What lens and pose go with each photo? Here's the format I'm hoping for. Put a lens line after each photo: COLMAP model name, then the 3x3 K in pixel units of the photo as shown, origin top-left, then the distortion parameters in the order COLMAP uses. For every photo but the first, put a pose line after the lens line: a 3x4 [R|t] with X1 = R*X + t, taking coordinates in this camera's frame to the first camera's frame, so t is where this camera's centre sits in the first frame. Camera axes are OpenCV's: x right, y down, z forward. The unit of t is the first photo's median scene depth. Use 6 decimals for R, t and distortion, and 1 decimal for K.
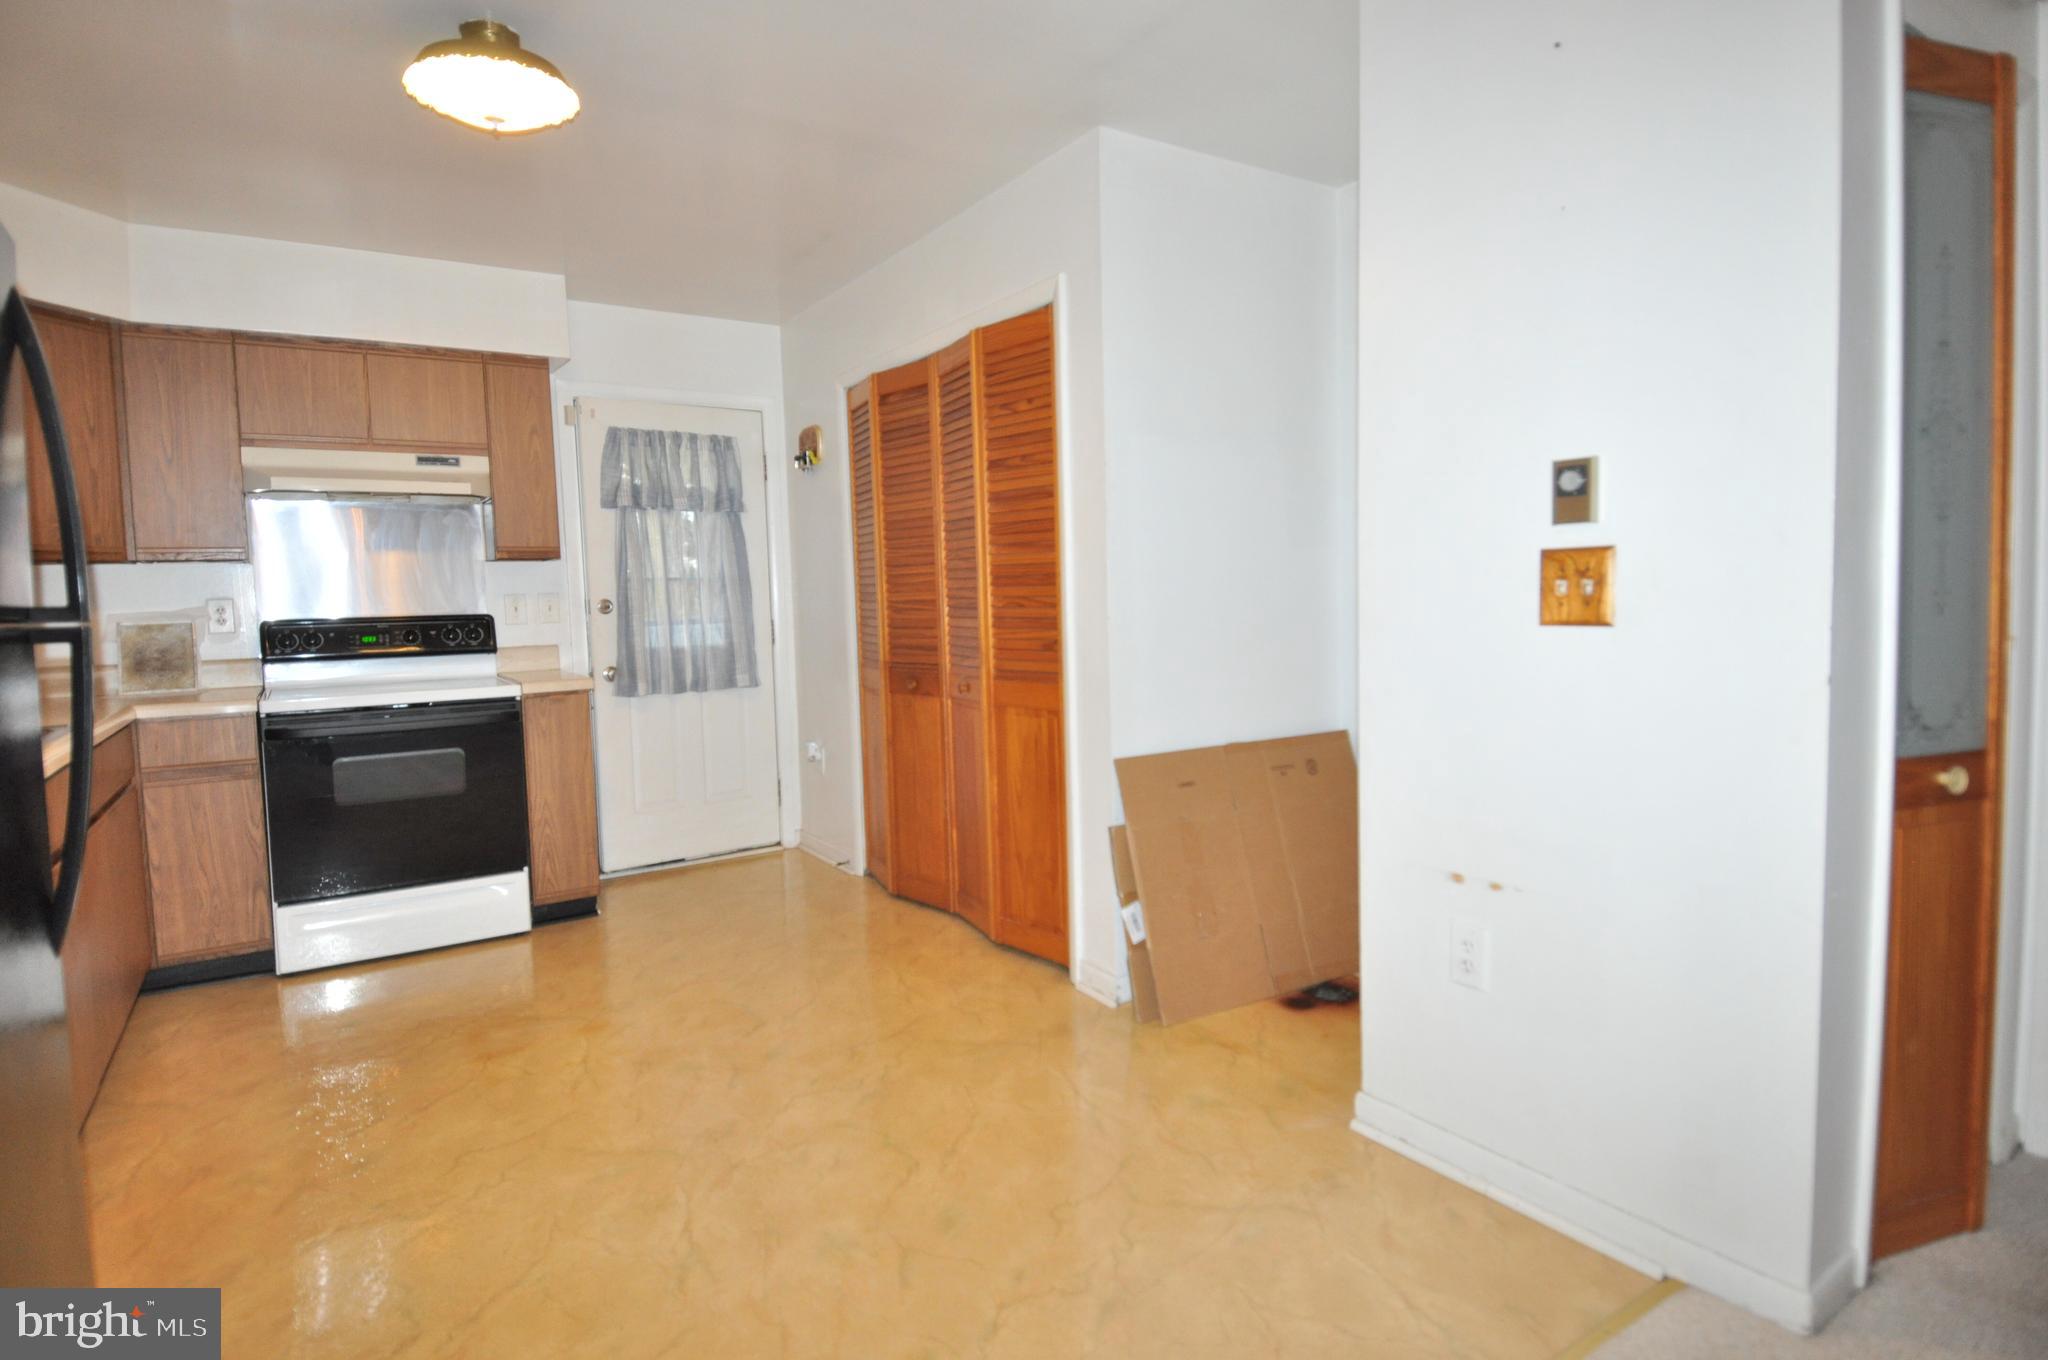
lens RADIAL K [[1084.0, 0, 1014.8], [0, 1084.0, 660.4], [0, 0, 1]] dist [0.044320, -0.038690]
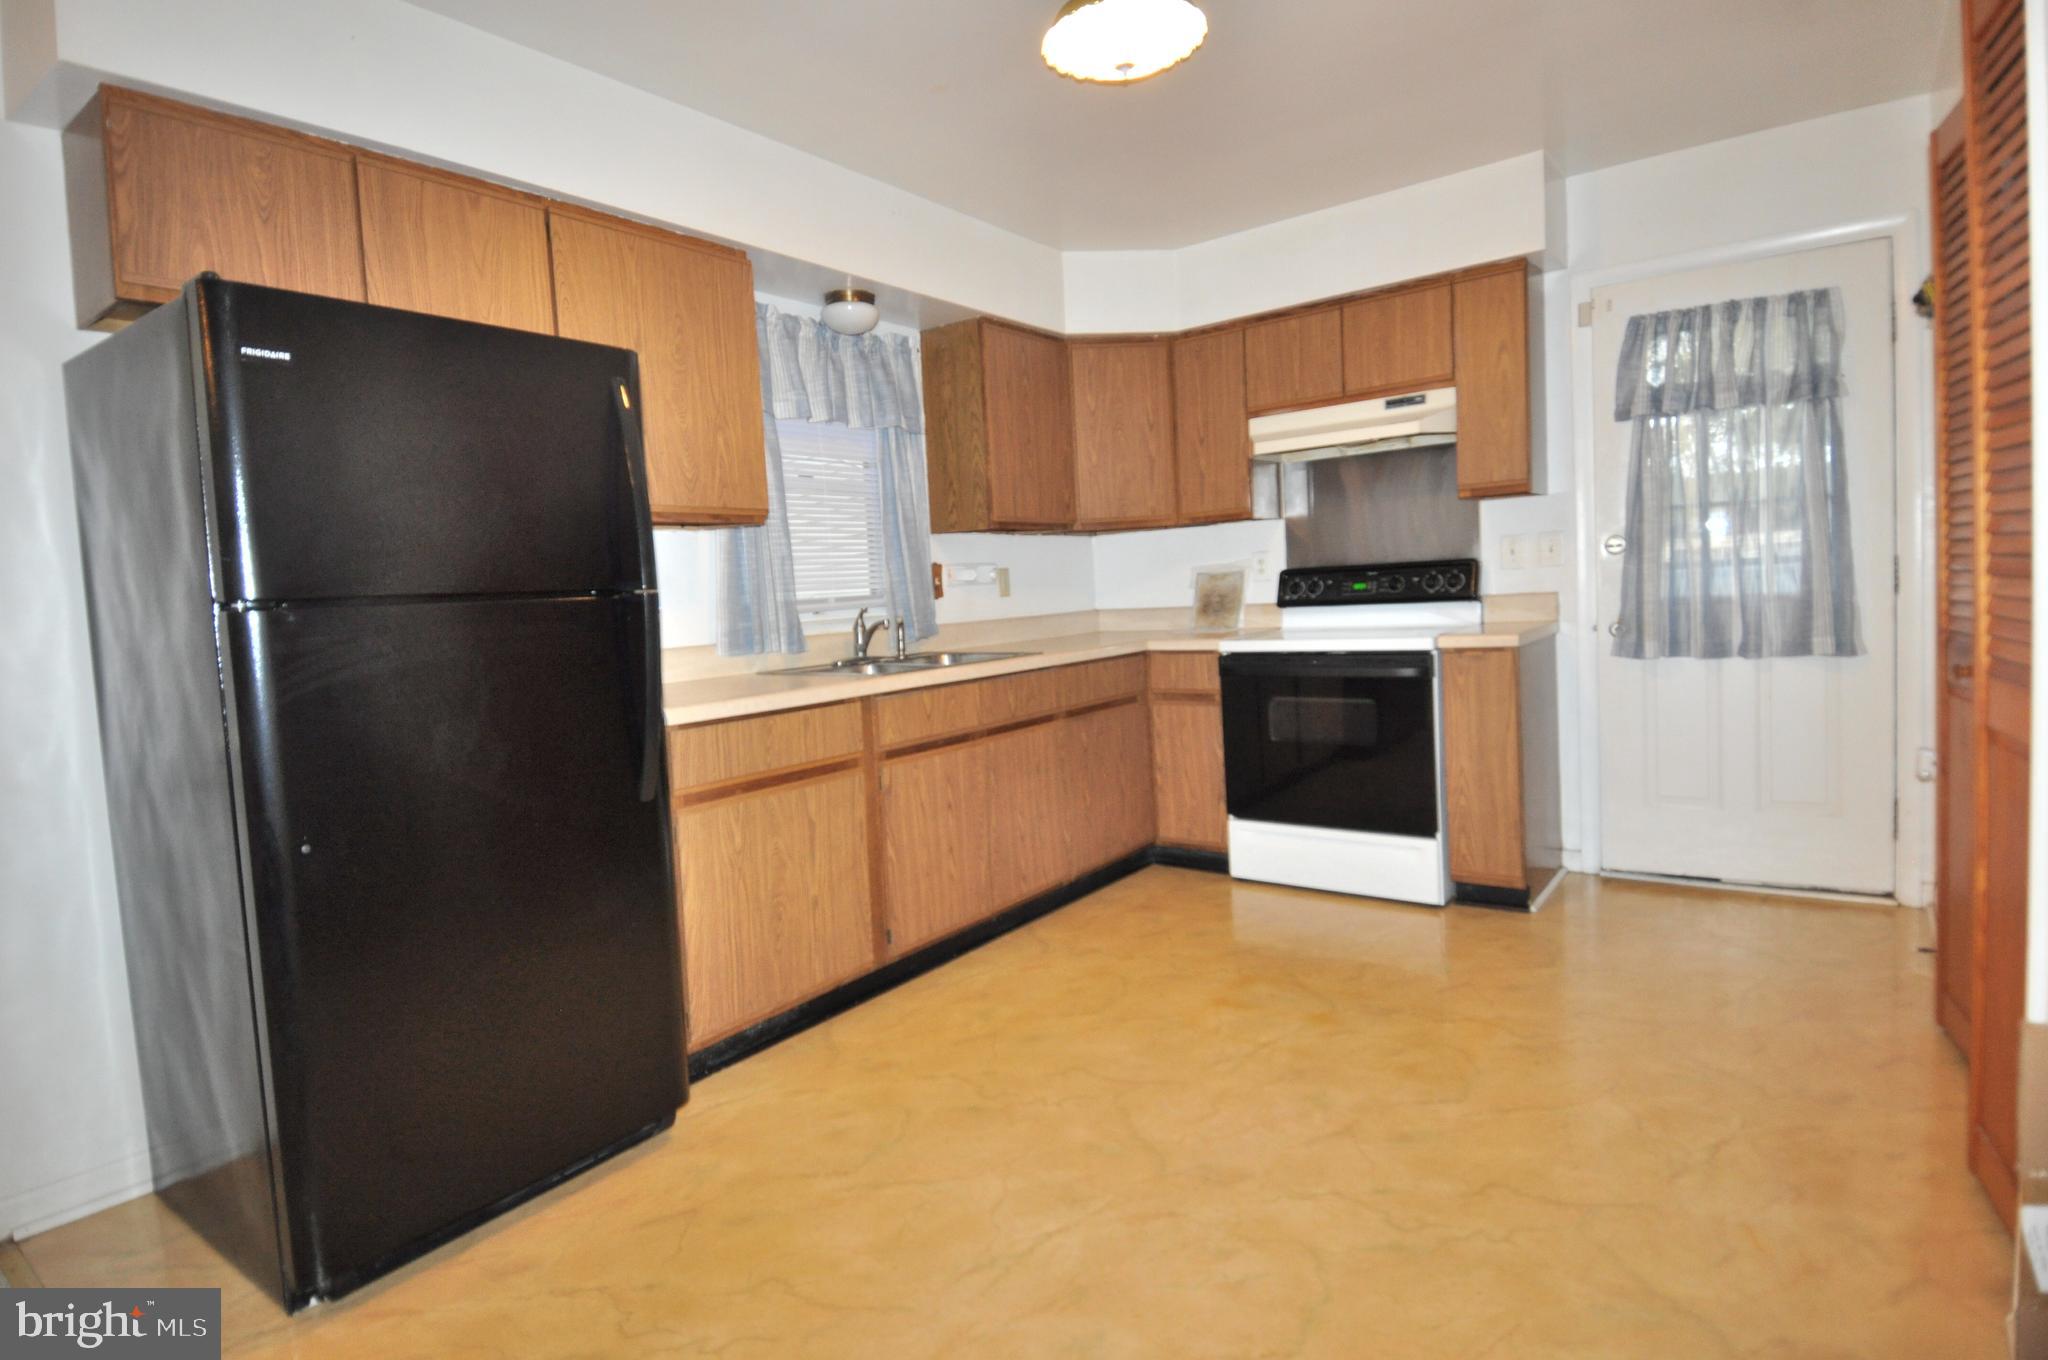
lens RADIAL K [[1084.0, 0, 1014.8], [0, 1084.0, 660.4], [0, 0, 1]] dist [0.044320, -0.038690]
pose [[0.335553, 0.071055, -0.939338, 0.282062], [-0.012323, 0.997397, 0.071044, -0.018698], [0.941941, -0.012263, 0.335555, 0.353320]]
